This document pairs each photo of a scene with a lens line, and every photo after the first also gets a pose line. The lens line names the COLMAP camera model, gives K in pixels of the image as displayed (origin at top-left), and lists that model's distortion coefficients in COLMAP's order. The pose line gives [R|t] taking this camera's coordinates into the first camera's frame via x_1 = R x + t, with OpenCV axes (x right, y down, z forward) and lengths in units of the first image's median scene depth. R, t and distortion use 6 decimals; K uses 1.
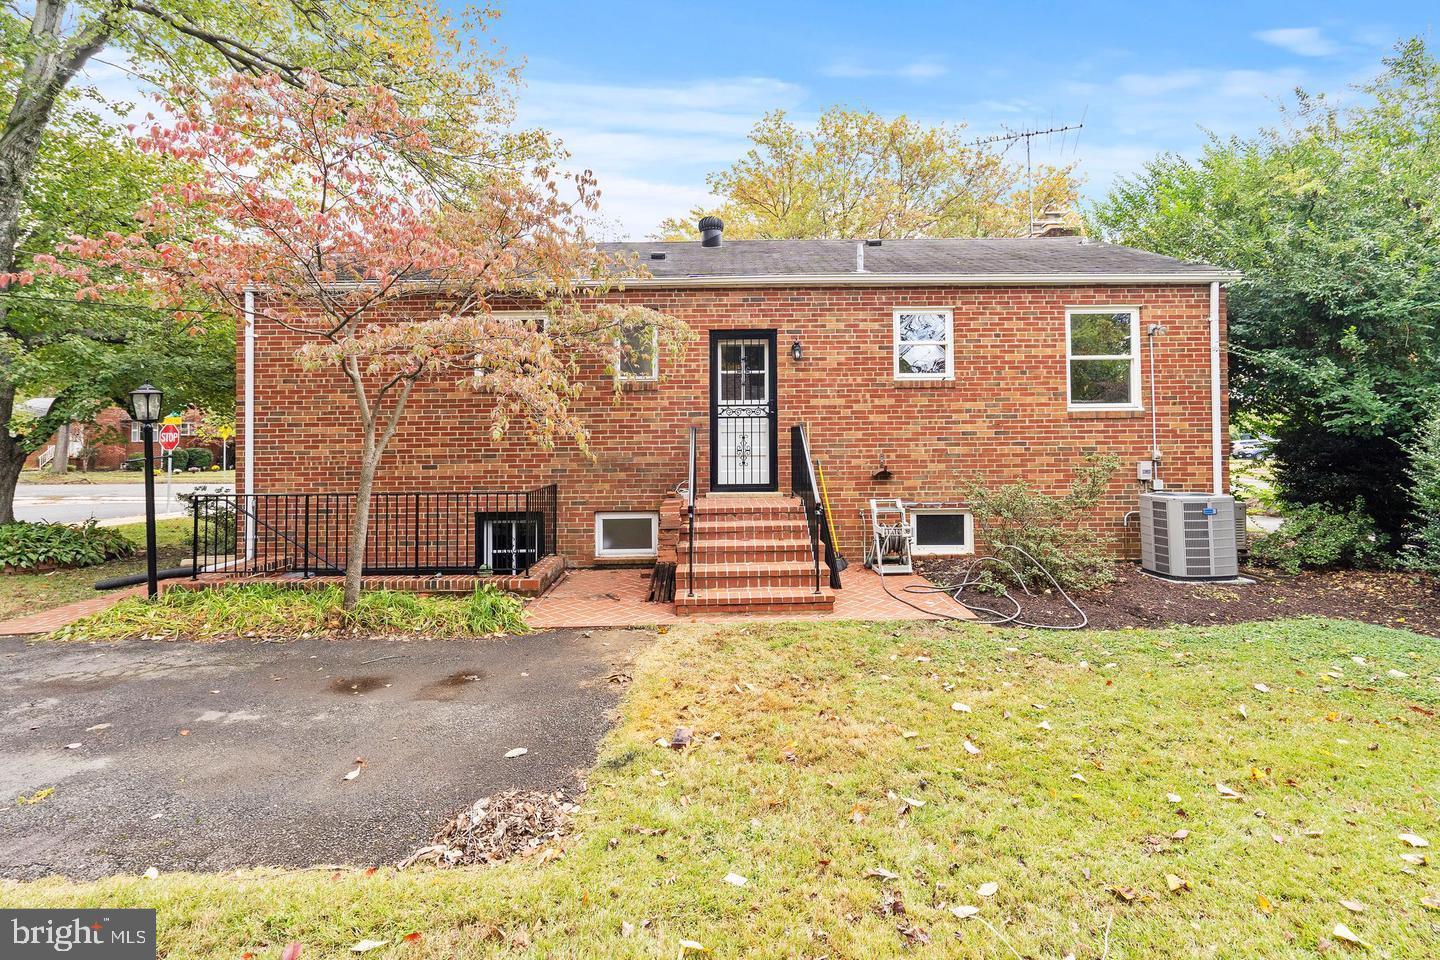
lens RADIAL K [[669.6, 0, 720.5], [0, 669.6, 469.8], [0, 0, 1]] dist [-0.001105, -0.000033]
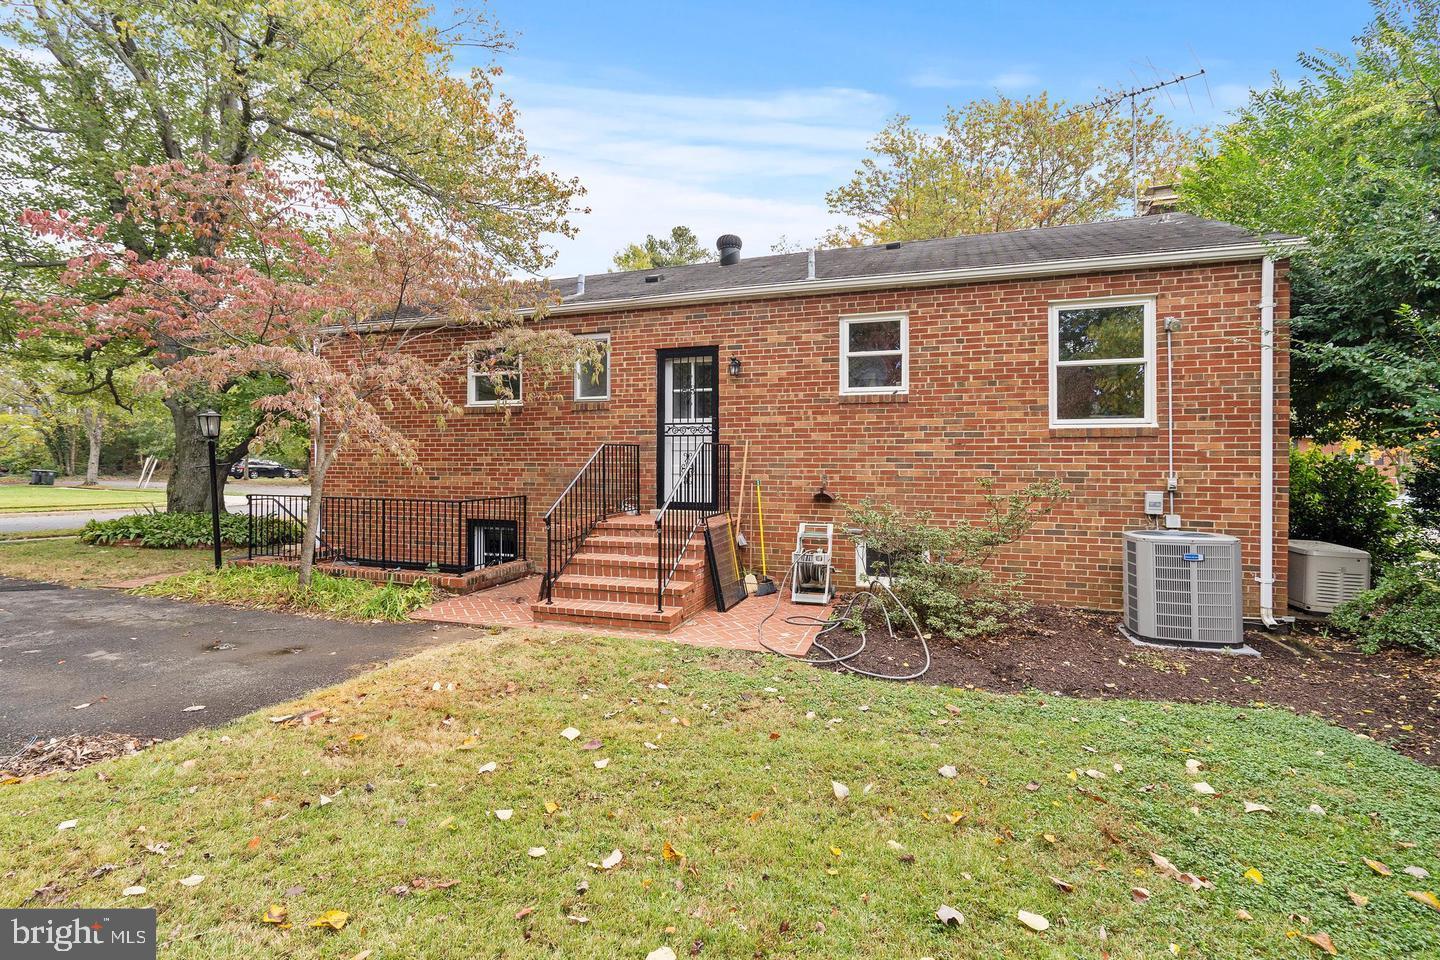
lens RADIAL K [[653.7, 0, 720.1], [0, 653.7, 507.2], [0, 0, 1]] dist [-0.001890, 0.000012]
pose [[0.940671, 0.037549, -0.337237, 0.414685], [-0.029740, 0.999157, 0.028297, -0.000440], [0.338015, -0.016589, 0.940994, 0.095451]]
